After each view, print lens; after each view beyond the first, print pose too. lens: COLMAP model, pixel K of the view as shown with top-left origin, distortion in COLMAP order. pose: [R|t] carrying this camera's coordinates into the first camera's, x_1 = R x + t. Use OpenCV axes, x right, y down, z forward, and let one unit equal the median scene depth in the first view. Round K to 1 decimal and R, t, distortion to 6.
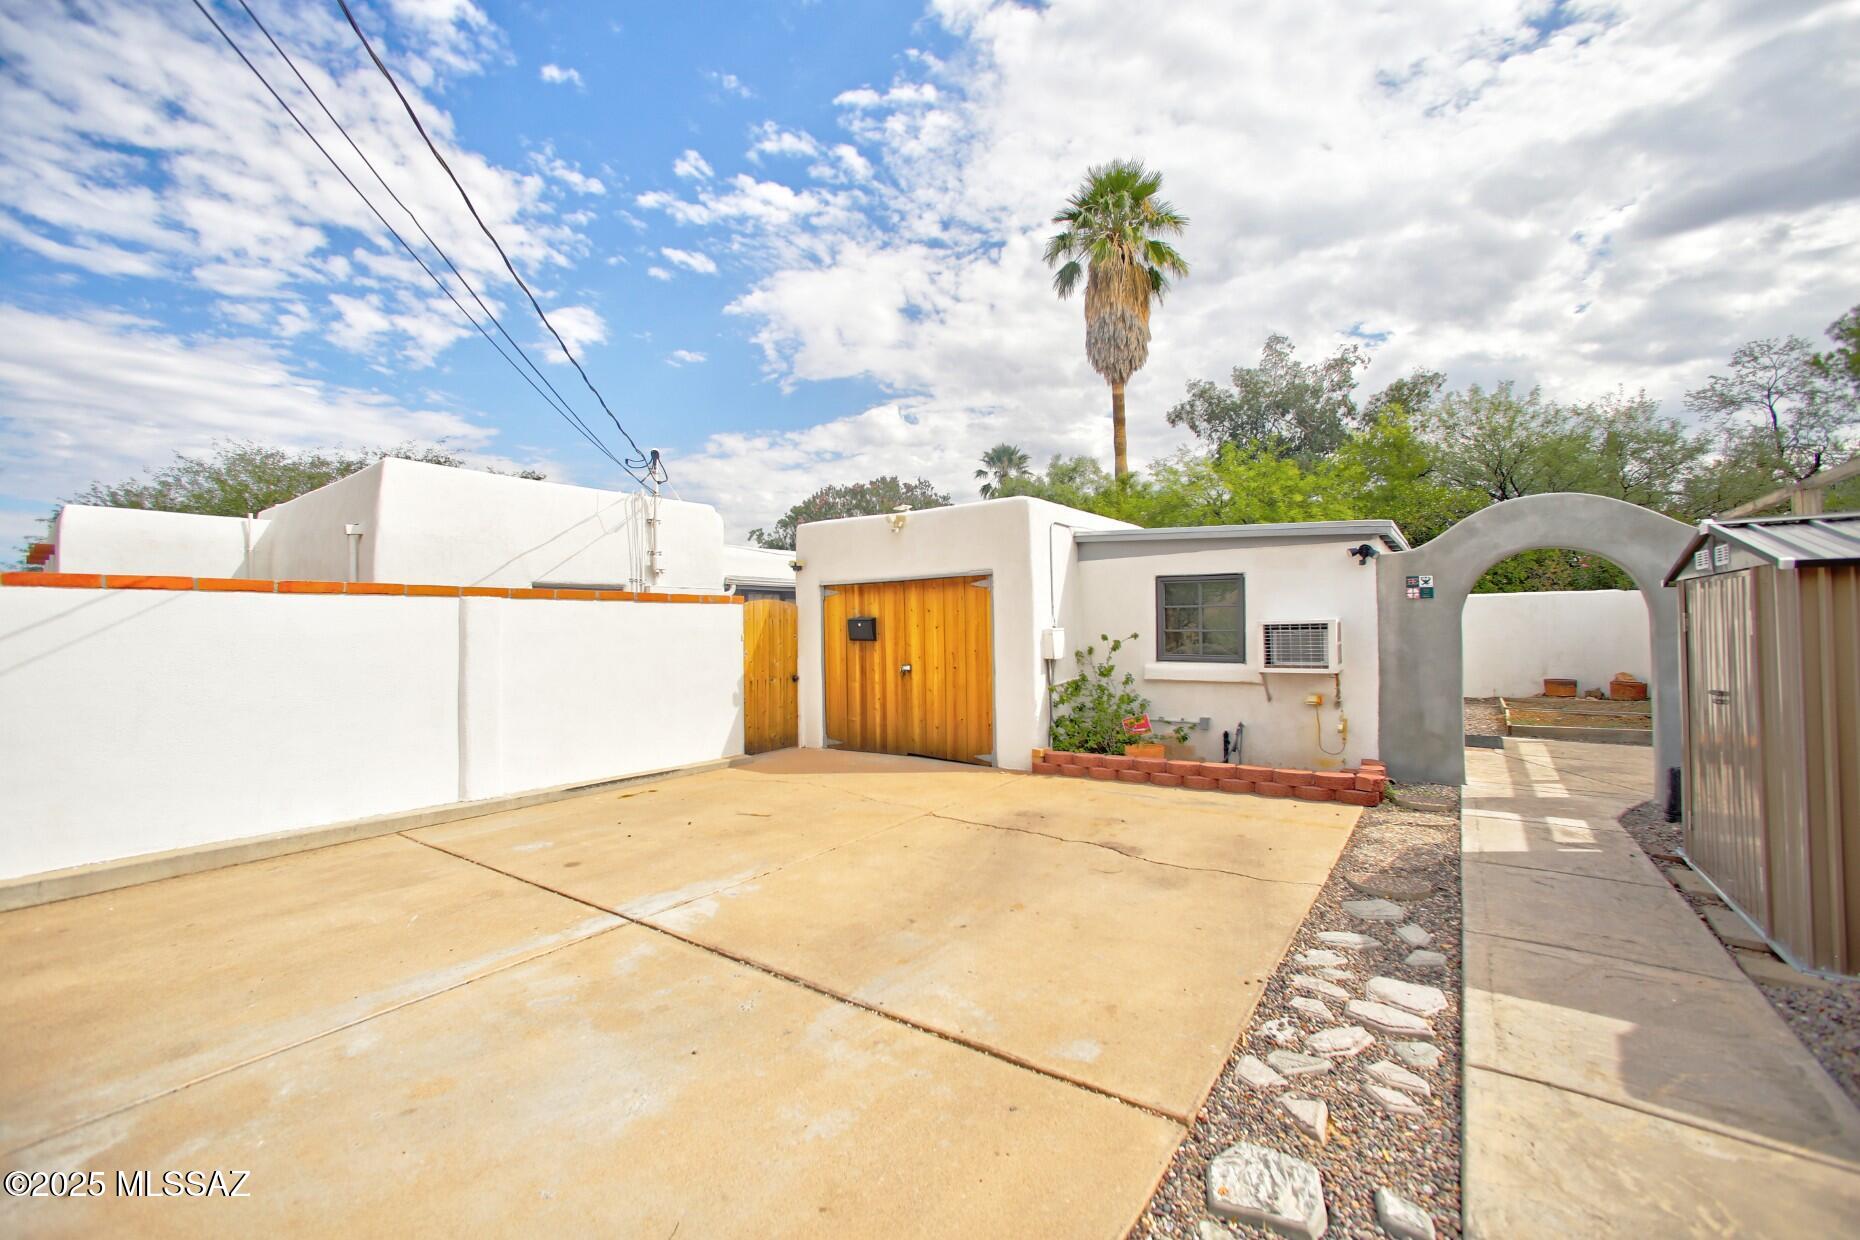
lens RADIAL K [[741.0, 0, 949.4], [0, 741.0, 605.4], [0, 0, 1]] dist [-0.013958, 0.005998]
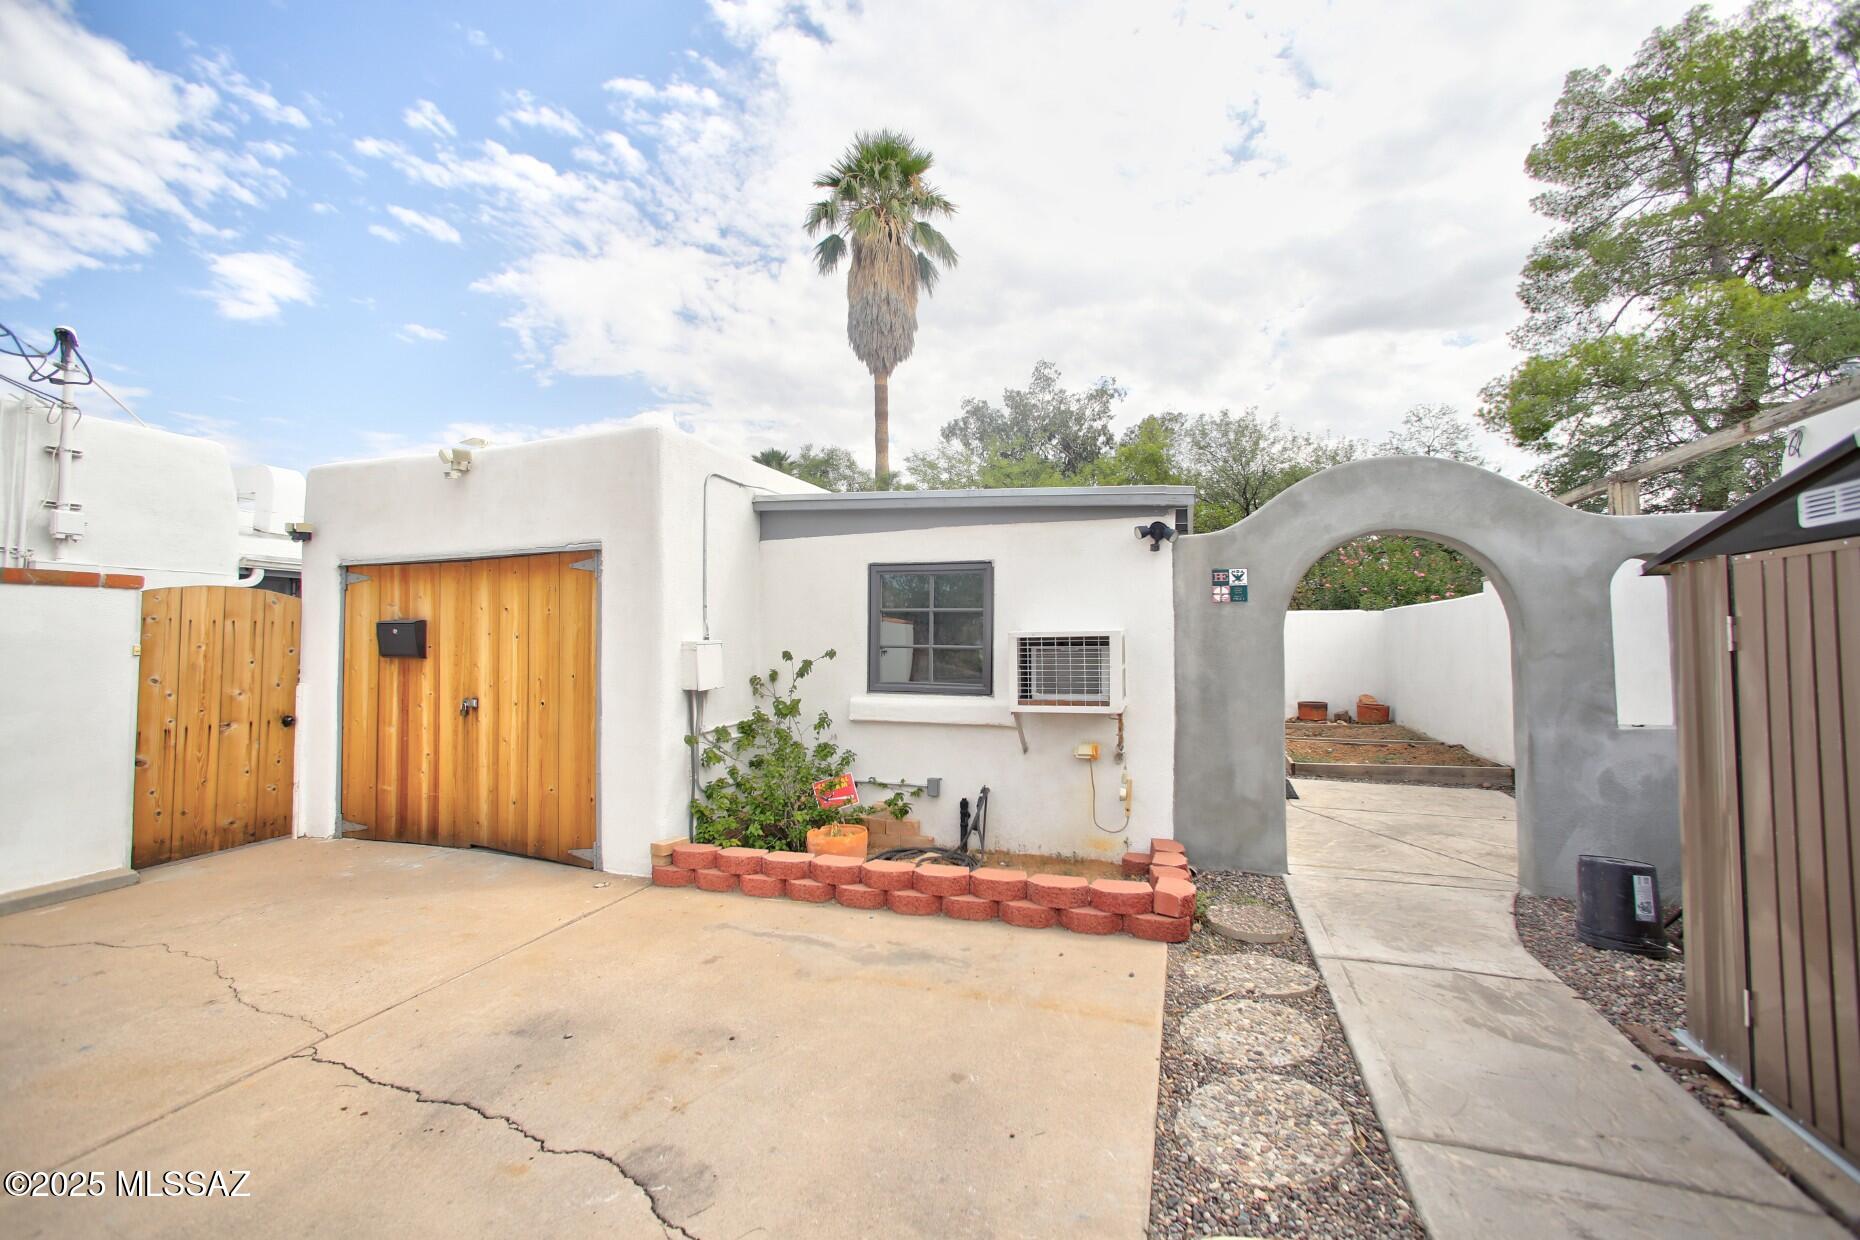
lens RADIAL K [[741.0, 0, 927.4], [0, 741.0, 607.8], [0, 0, 1]] dist [-0.013958, 0.005998]
pose [[0.965235, 0.022058, 0.260450, 0.117348], [-0.016319, 0.999574, -0.024179, 0.011314], [-0.260872, 0.019089, 0.965185, 0.257906]]
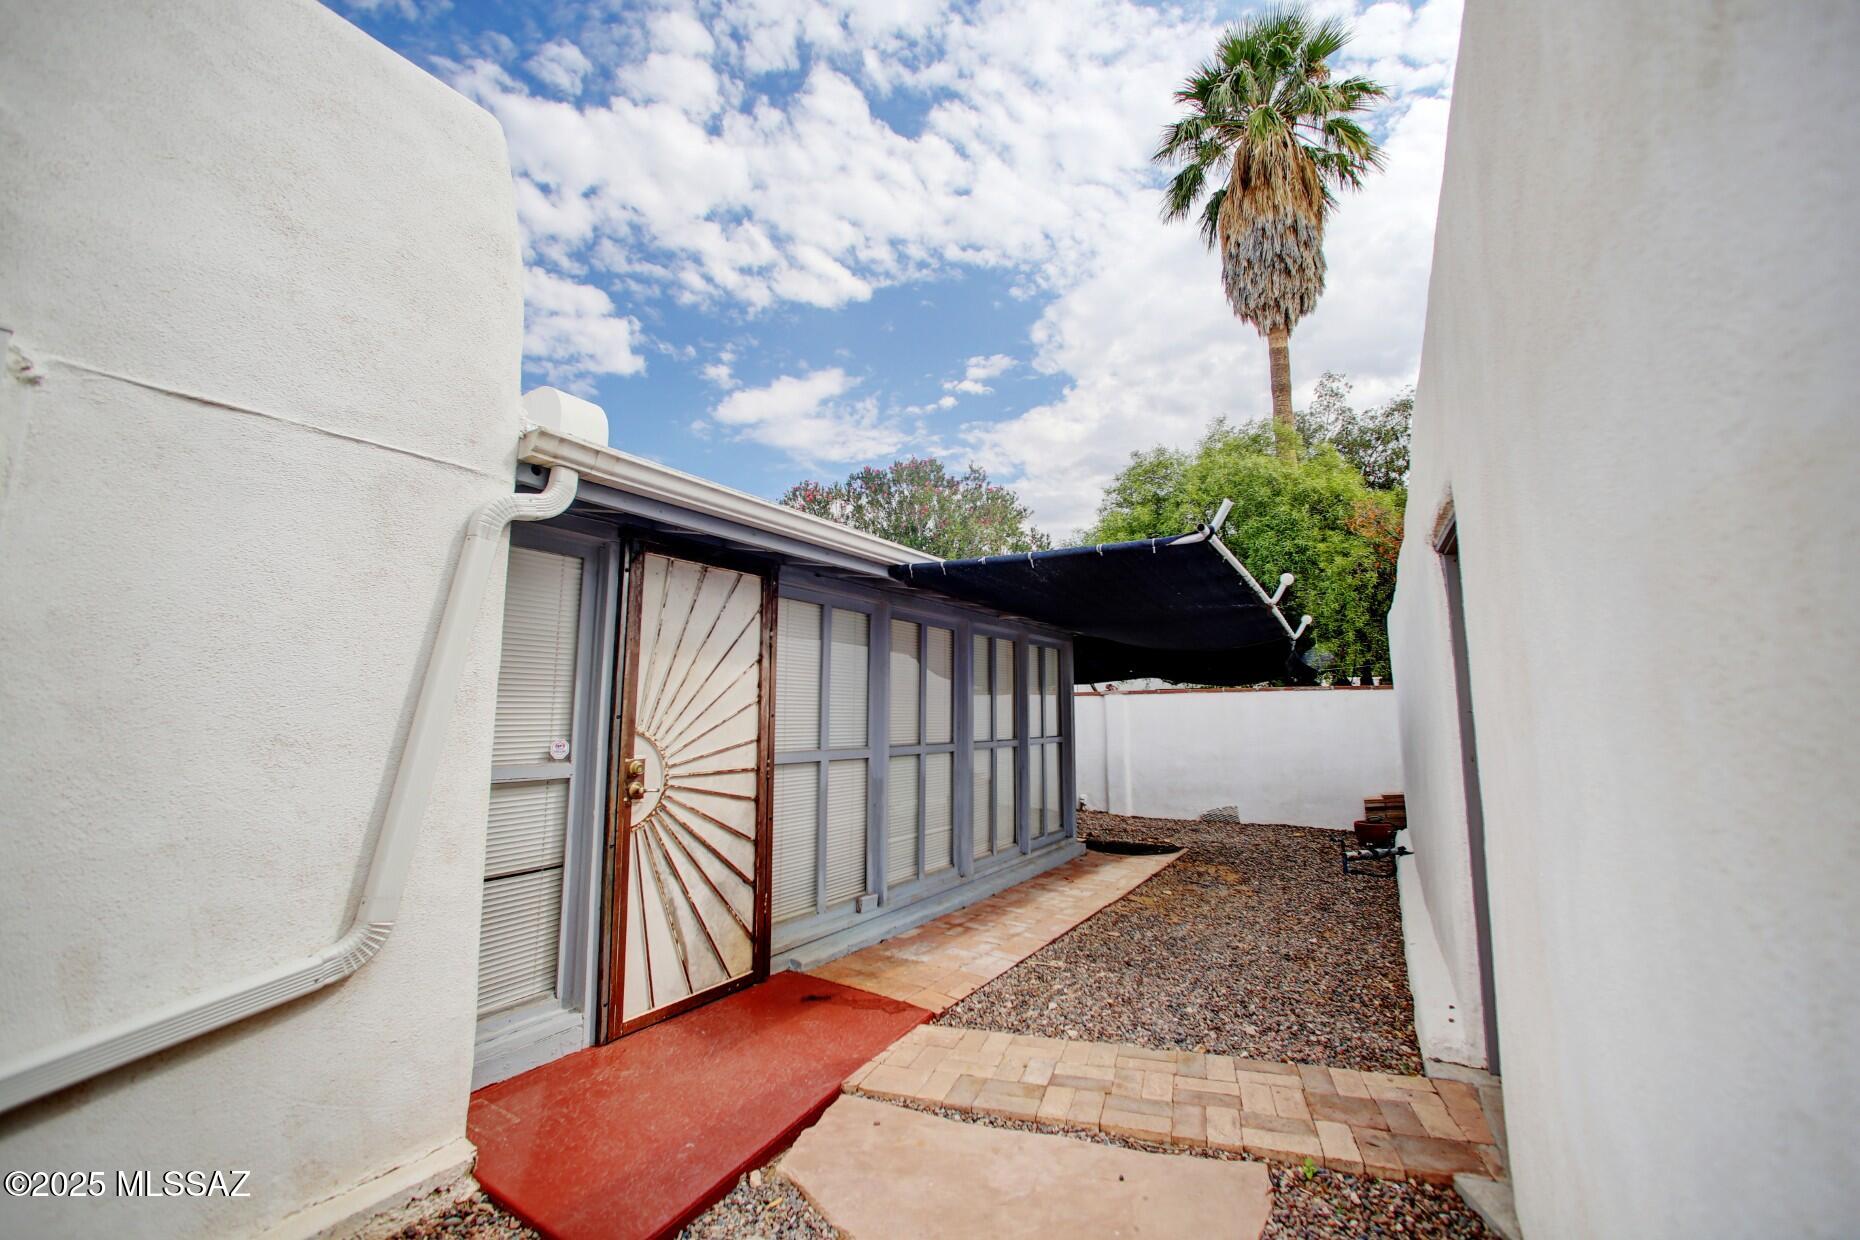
lens RADIAL K [[741.0, 0, 932.8], [0, 741.0, 612.4], [0, 0, 1]] dist [-0.013958, 0.005998]
pose [[0.998292, 0.027566, 0.051511, -0.208648], [-0.022130, 0.994407, -0.103276, 0.029720], [-0.054070, 0.101959, 0.993318, 0.863074]]
